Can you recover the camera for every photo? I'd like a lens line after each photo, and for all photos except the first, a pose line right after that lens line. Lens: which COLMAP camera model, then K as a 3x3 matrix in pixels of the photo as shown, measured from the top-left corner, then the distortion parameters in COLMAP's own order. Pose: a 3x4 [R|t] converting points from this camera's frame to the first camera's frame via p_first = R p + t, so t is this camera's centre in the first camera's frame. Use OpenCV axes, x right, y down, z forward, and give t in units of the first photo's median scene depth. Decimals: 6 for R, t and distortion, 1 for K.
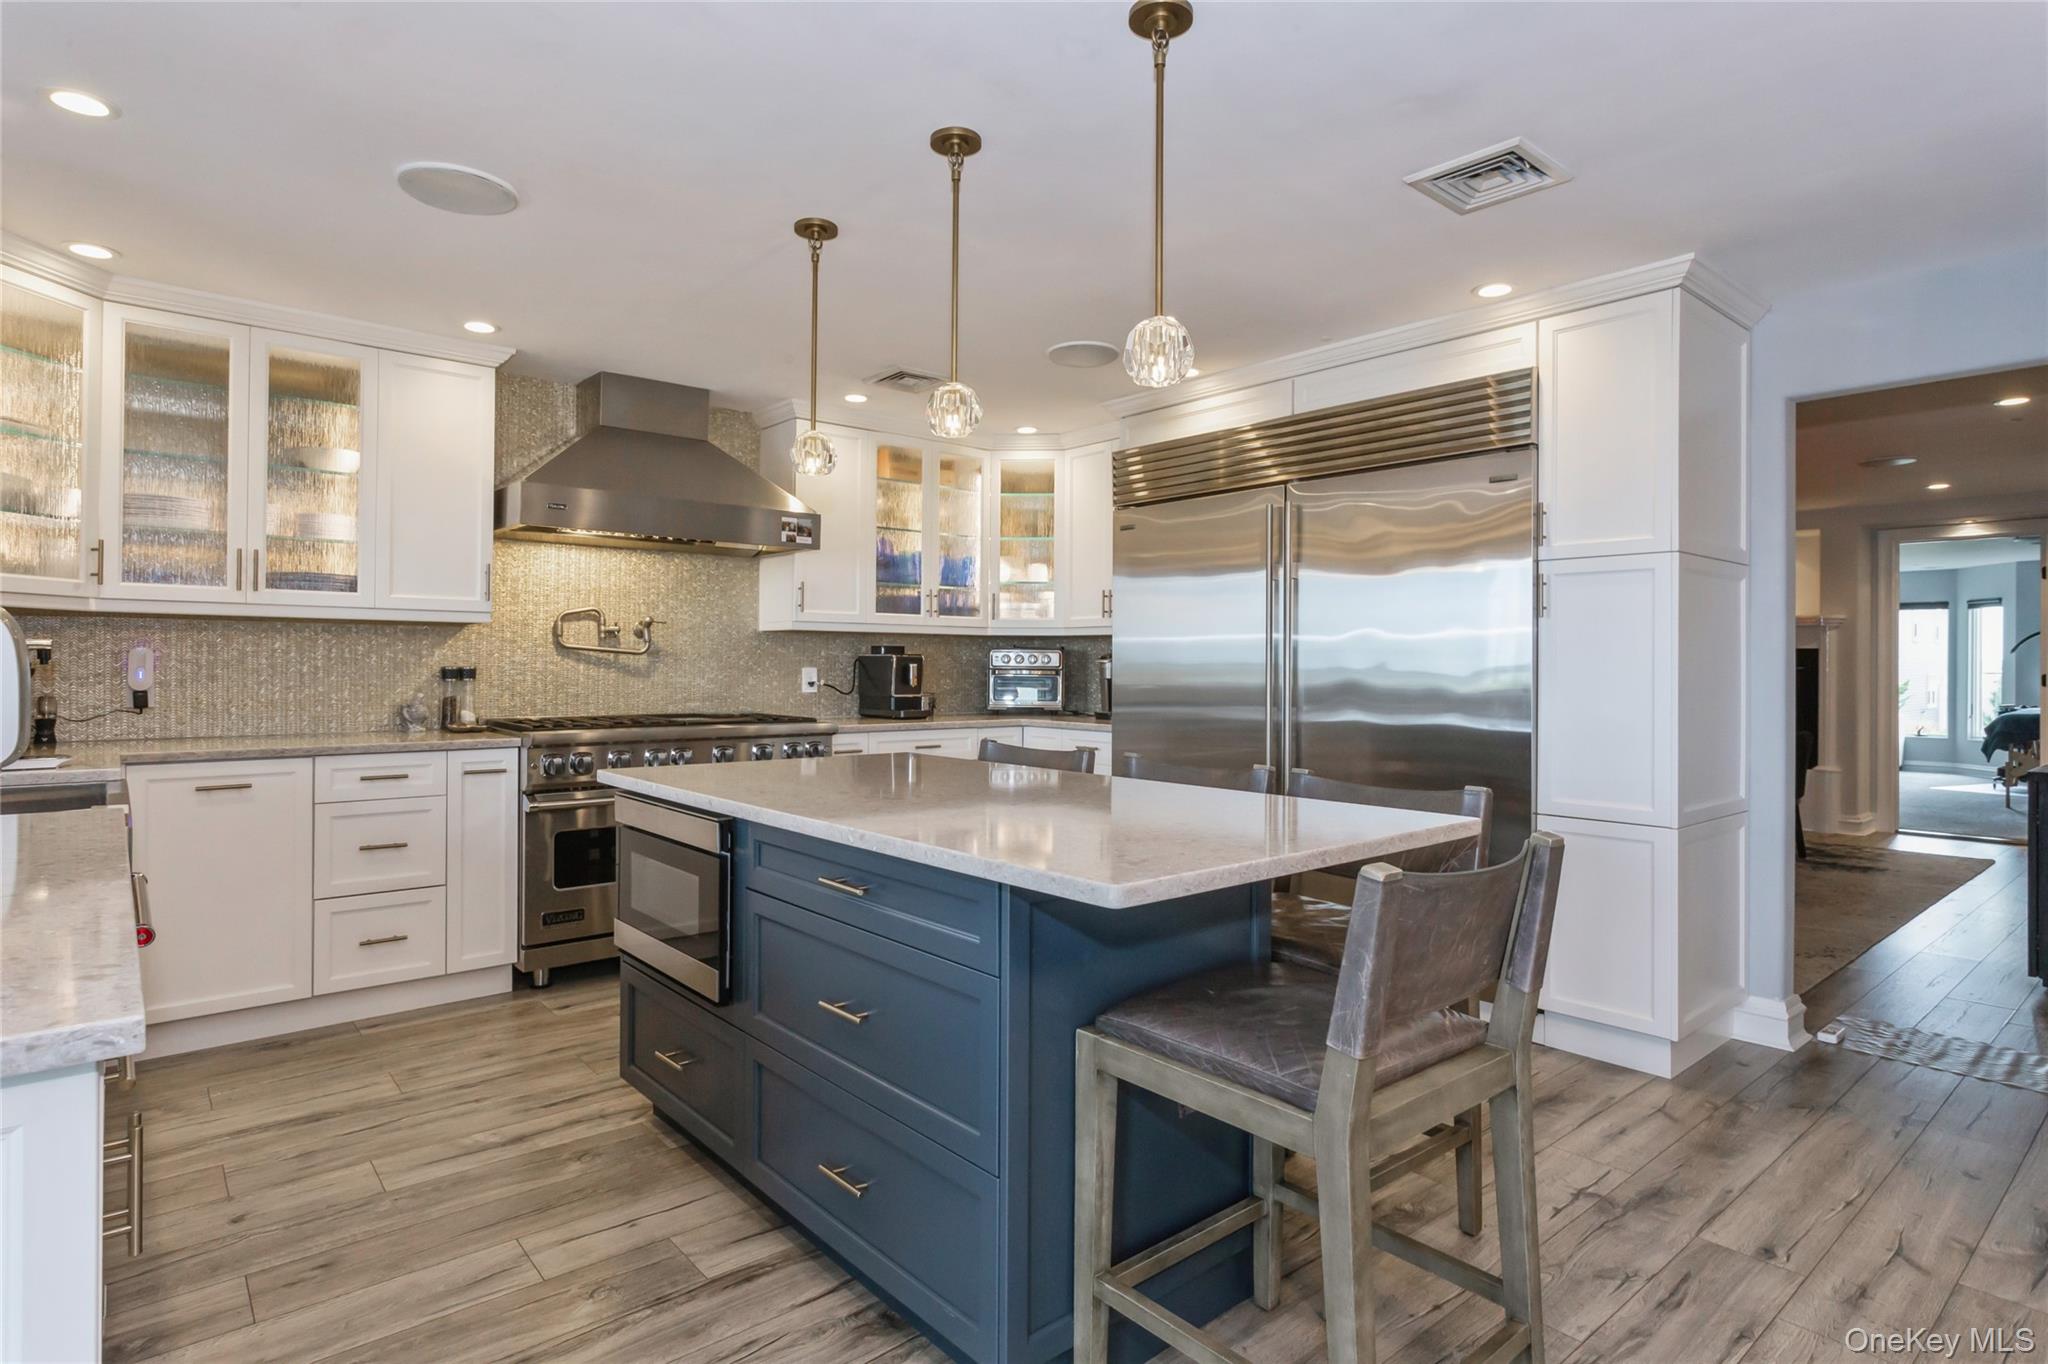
lens RADIAL K [[1091.1, 0, 1025.5], [0, 1091.1, 675.7], [0, 0, 1]] dist [-0.003592, -0.000004]
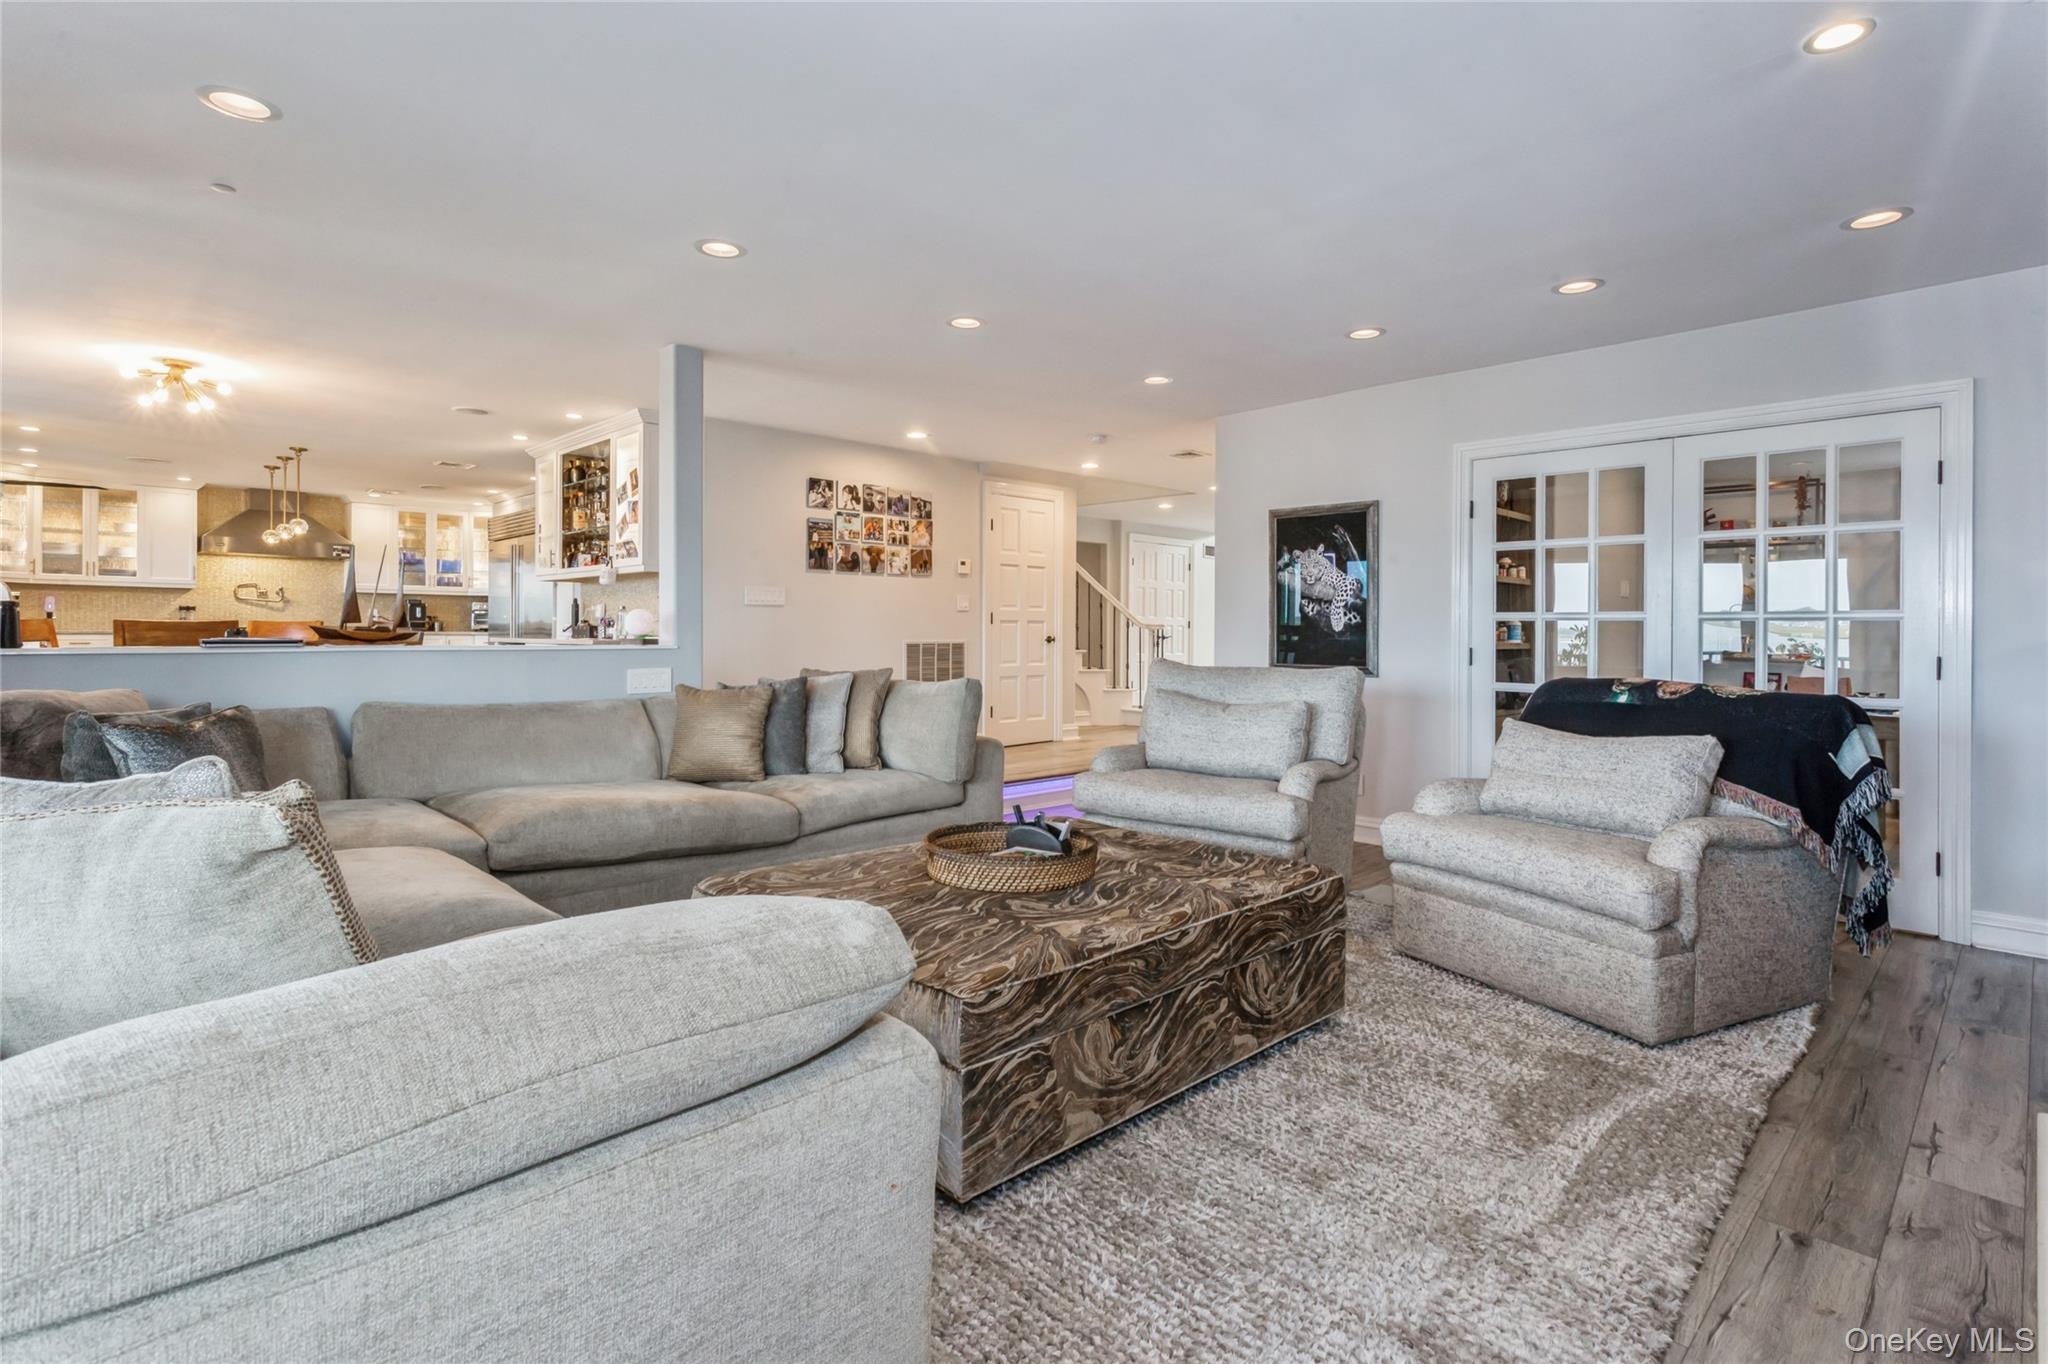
lens RADIAL K [[1006.7, 0, 1025.4], [0, 1006.7, 666.3], [0, 0, 1]] dist [0.002148, 0.000011]
pose [[0.994925, -0.002307, 0.100595, 1.213885], [-0.000327, 0.999658, 0.026156, 0.072687], [-0.100621, -0.026056, 0.994584, -1.568317]]
